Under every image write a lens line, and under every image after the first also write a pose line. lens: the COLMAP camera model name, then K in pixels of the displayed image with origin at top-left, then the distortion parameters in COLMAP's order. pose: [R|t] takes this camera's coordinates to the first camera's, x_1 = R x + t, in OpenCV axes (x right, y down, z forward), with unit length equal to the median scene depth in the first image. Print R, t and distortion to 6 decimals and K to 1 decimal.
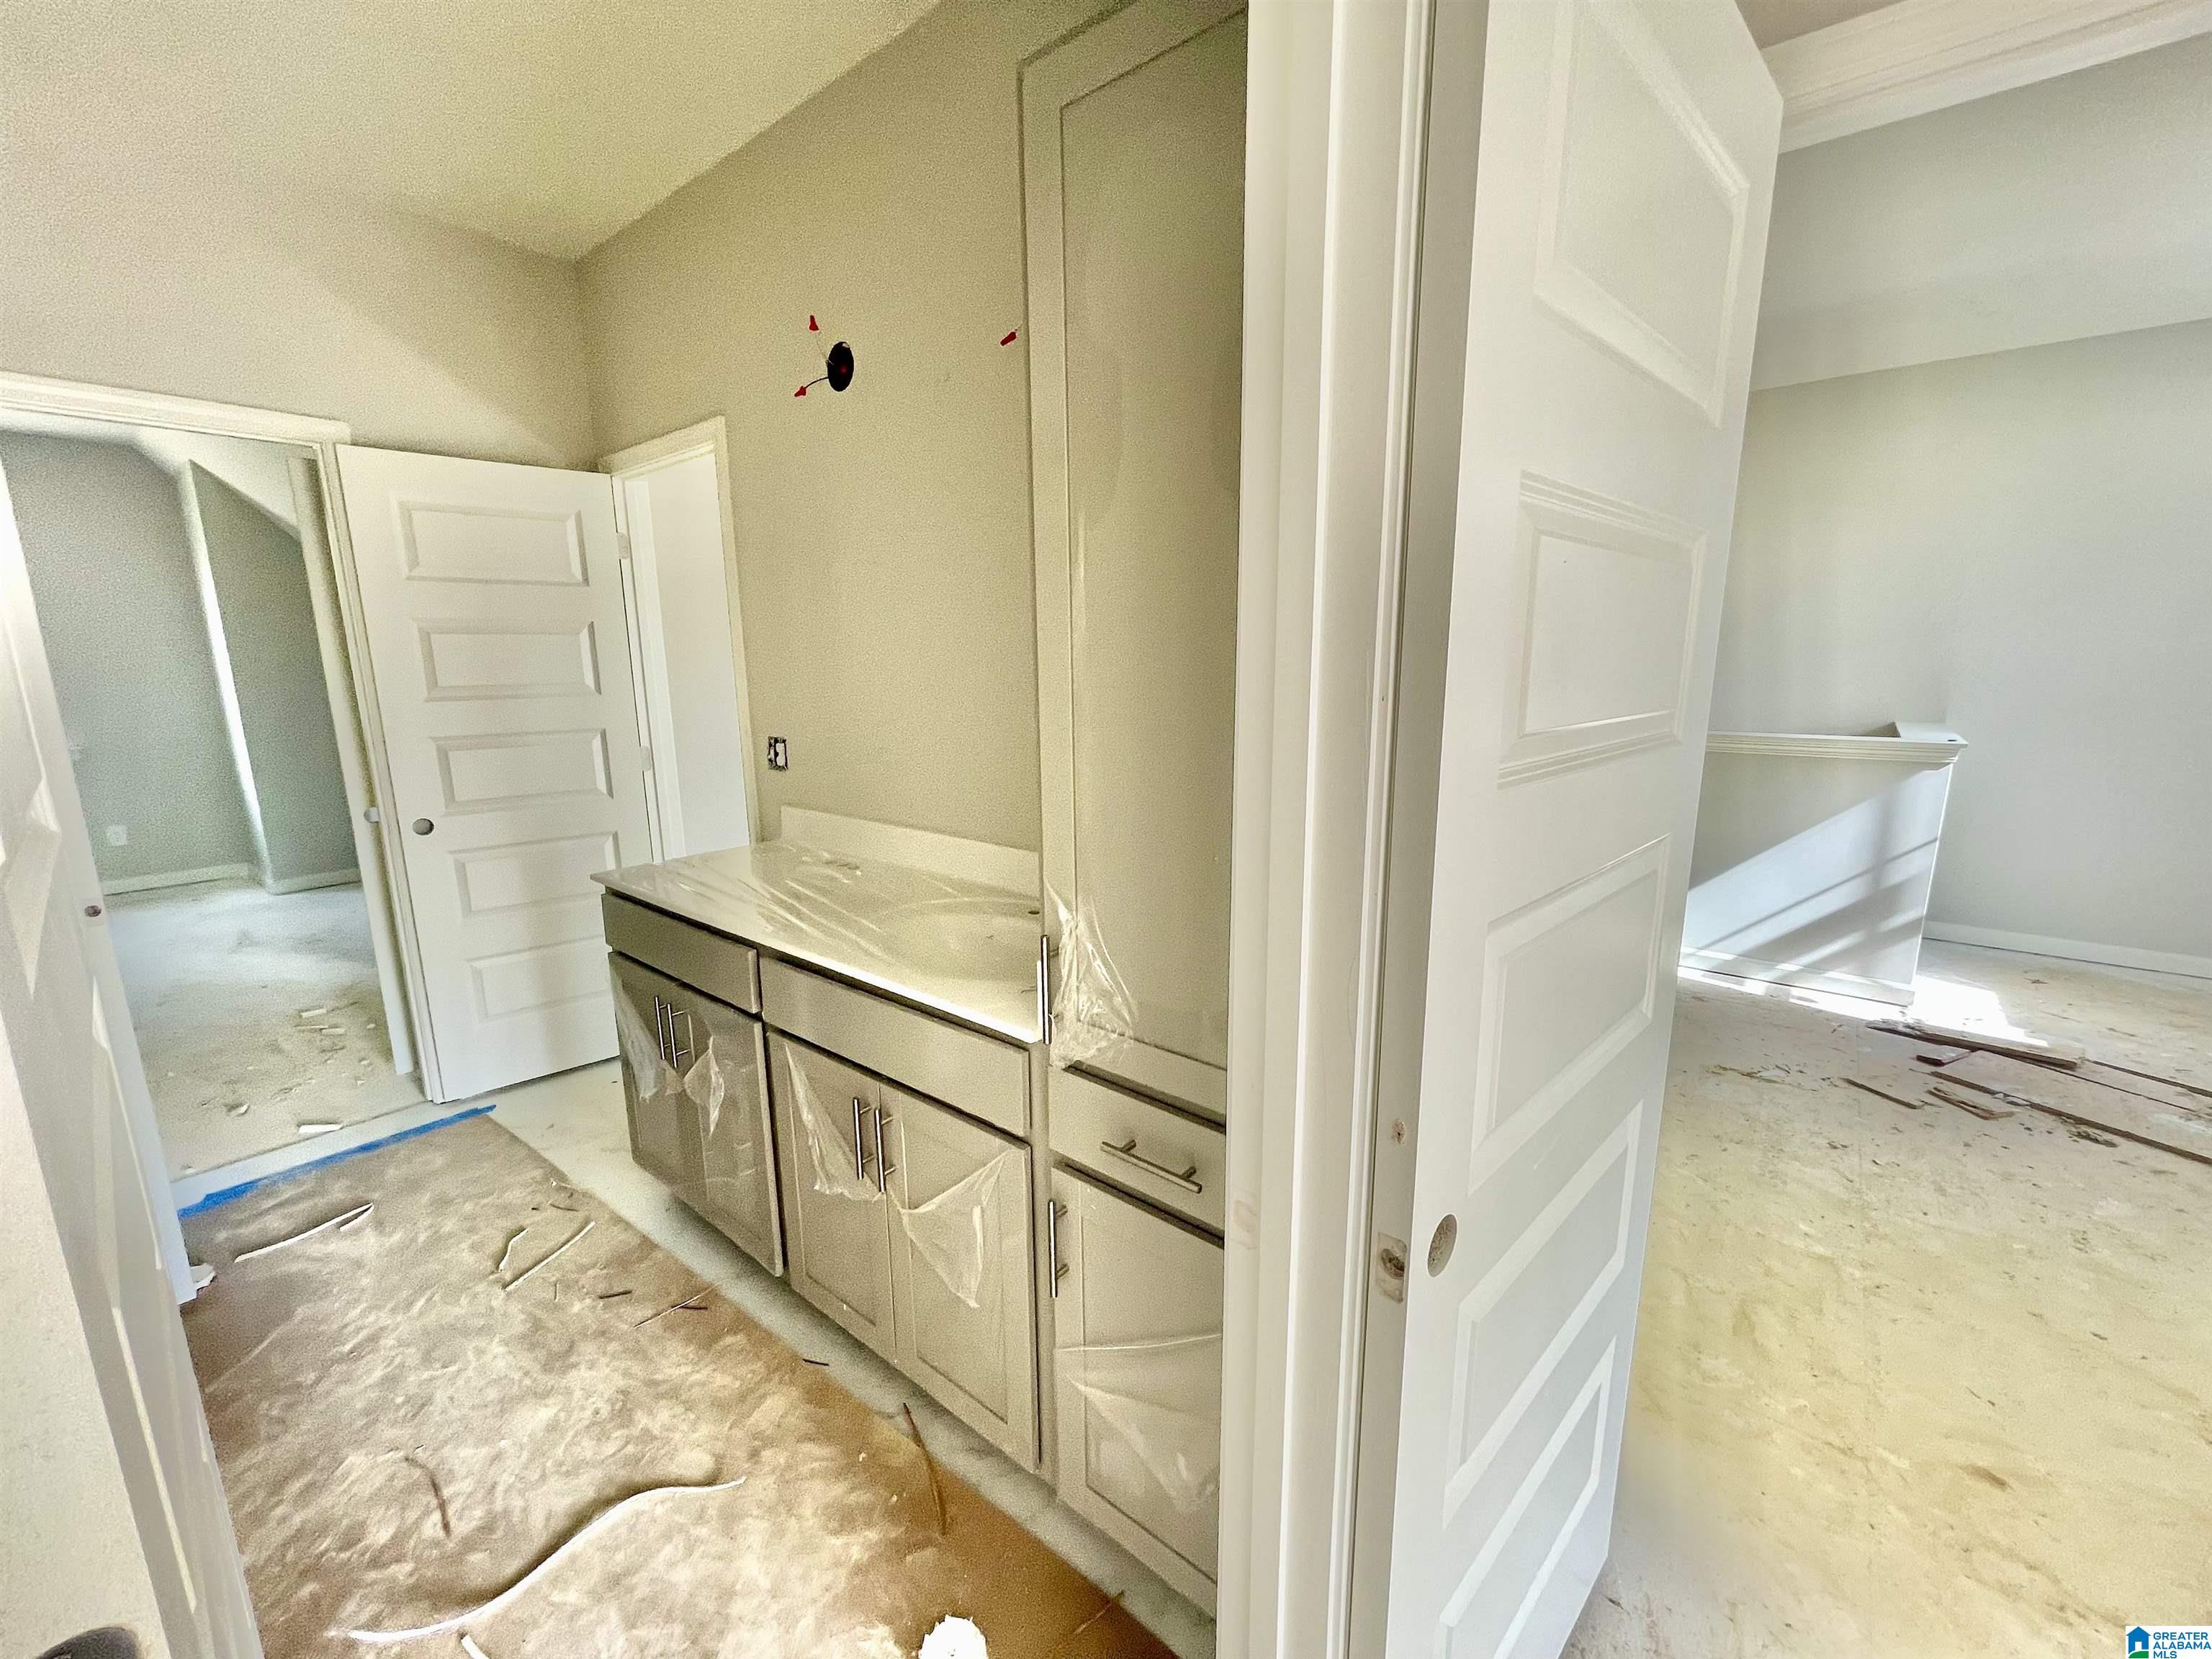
lens RADIAL K [[893.4, 0, 1106.0], [0, 893.4, 829.5], [0, 0, 1]] dist [-0.000229, -0.000311]
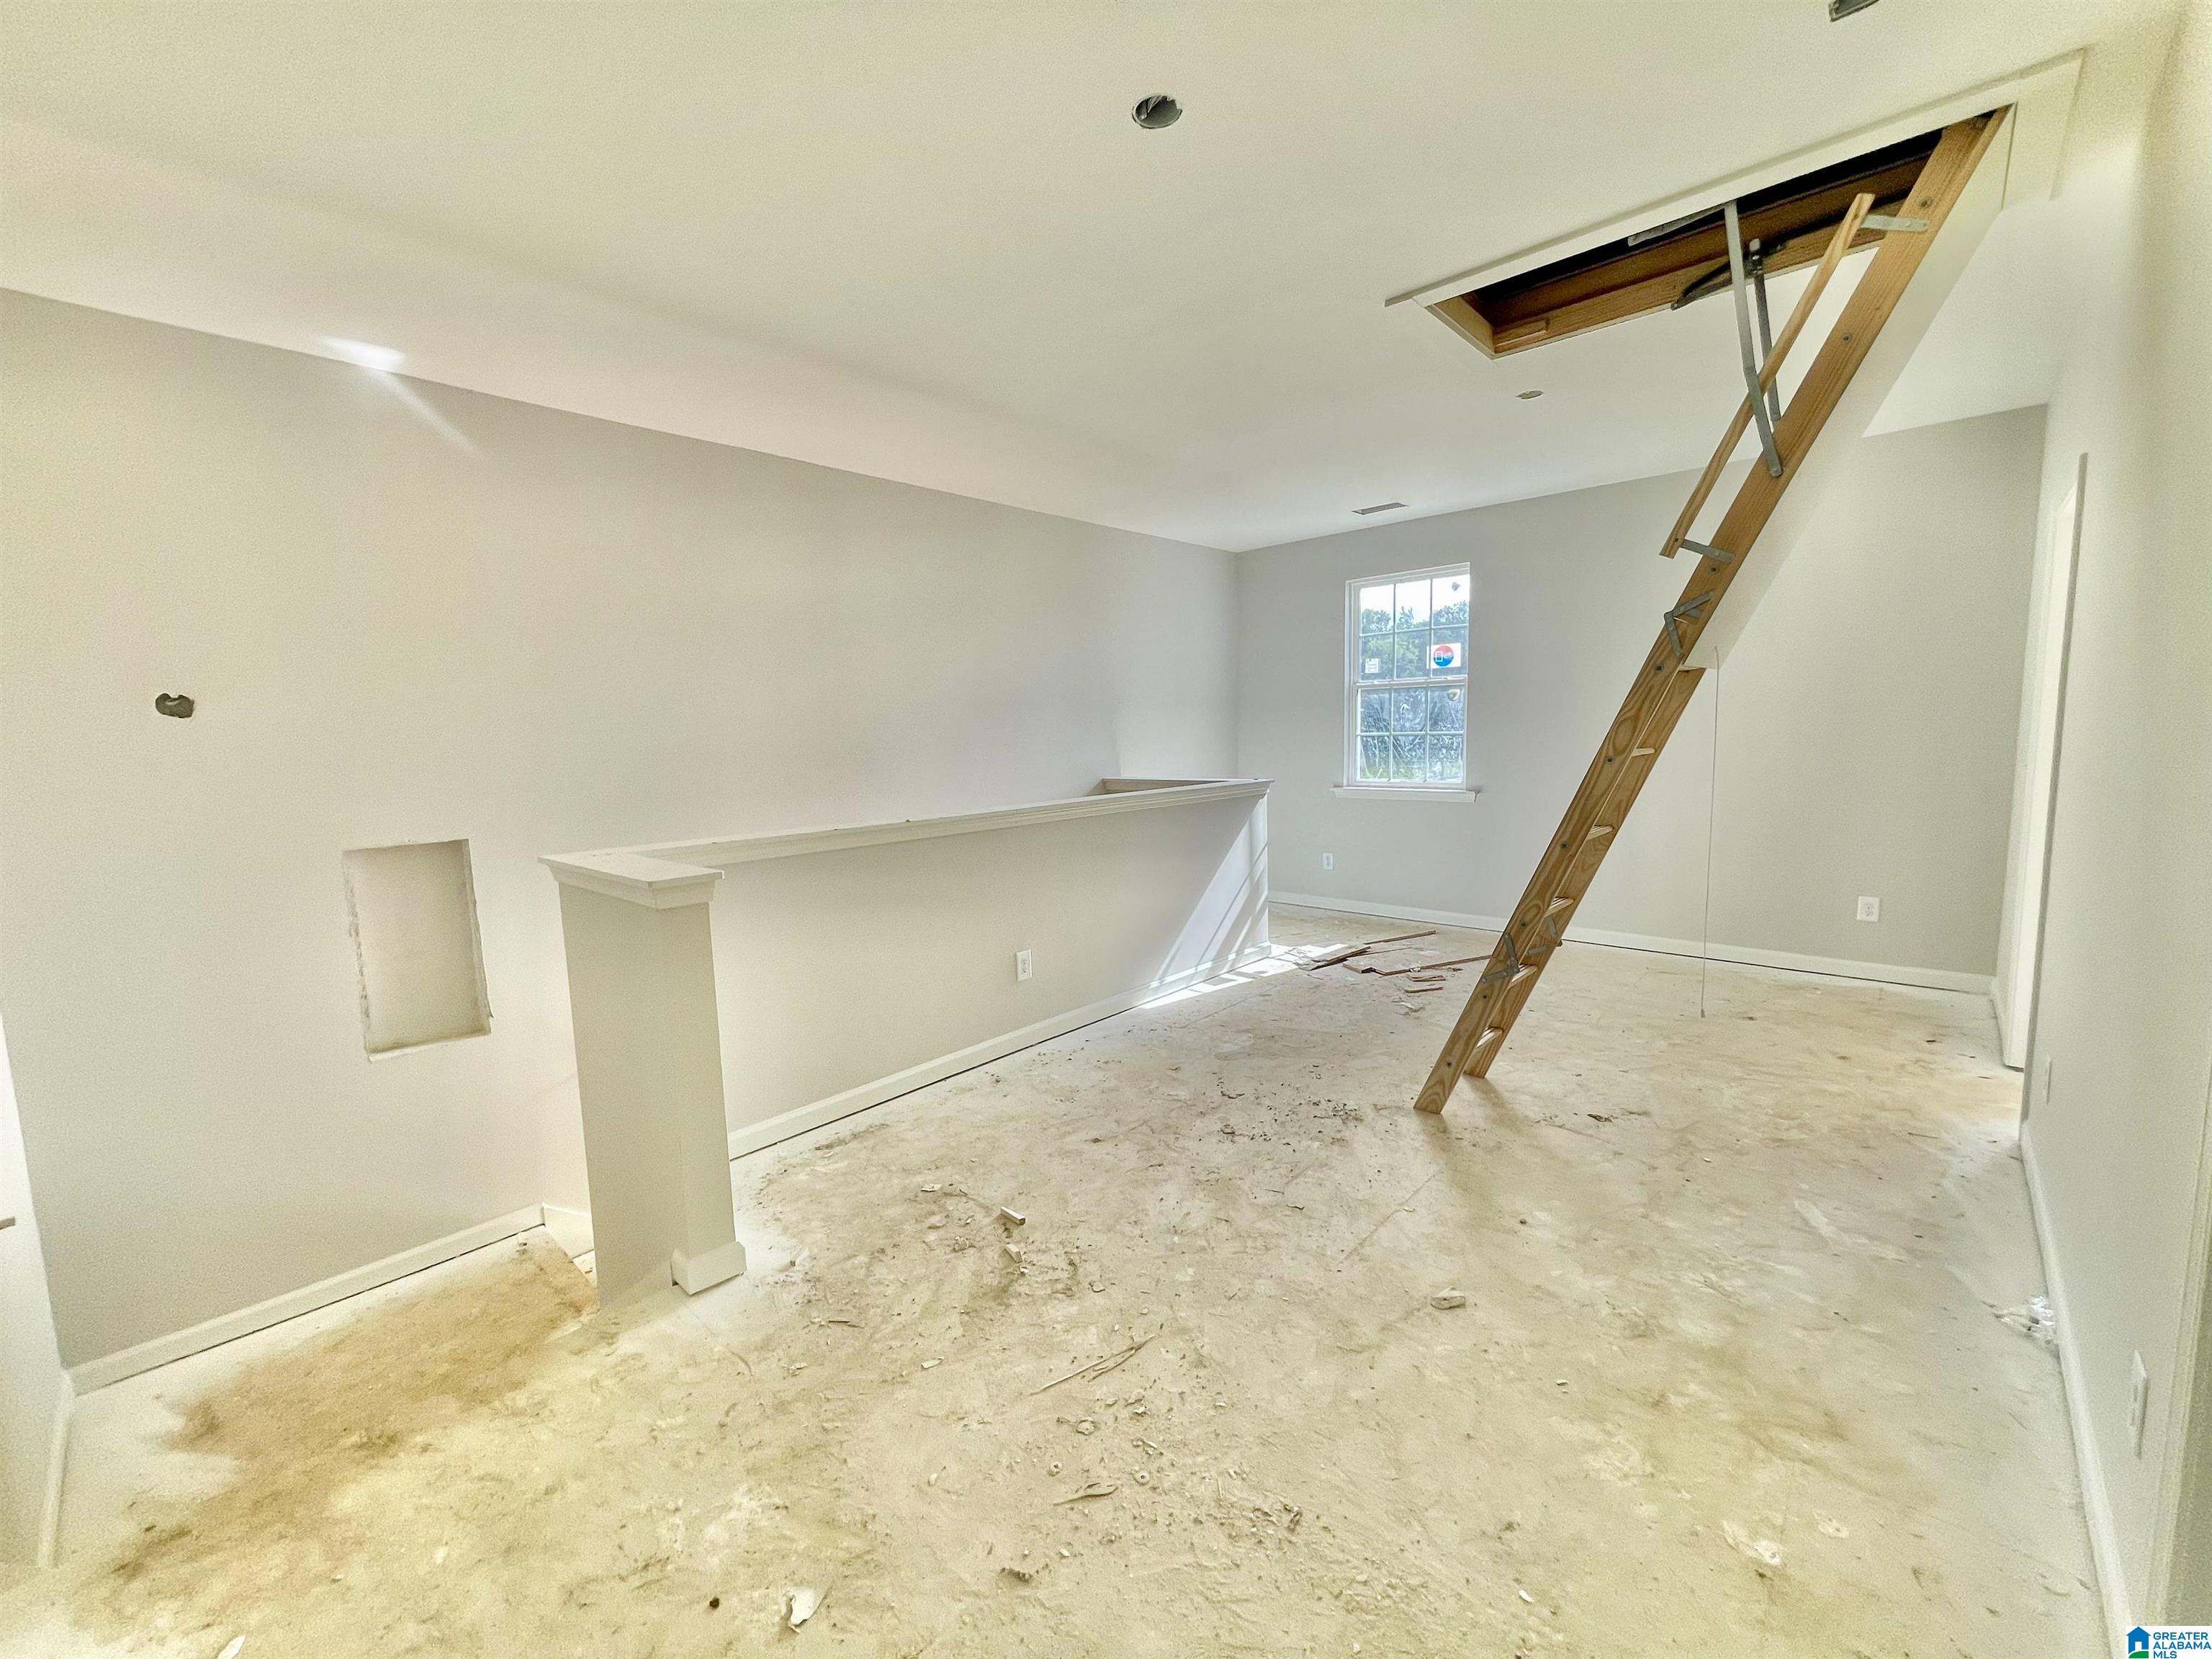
lens RADIAL K [[893.4, 0, 1106.0], [0, 893.4, 829.5], [0, 0, 1]] dist [-0.000229, -0.000311]
pose [[0.060448, -0.102829, 0.992861, -0.643593], [0.218849, 0.971843, 0.087329, -0.220486], [-0.973885, 0.212007, 0.081250, 1.218498]]
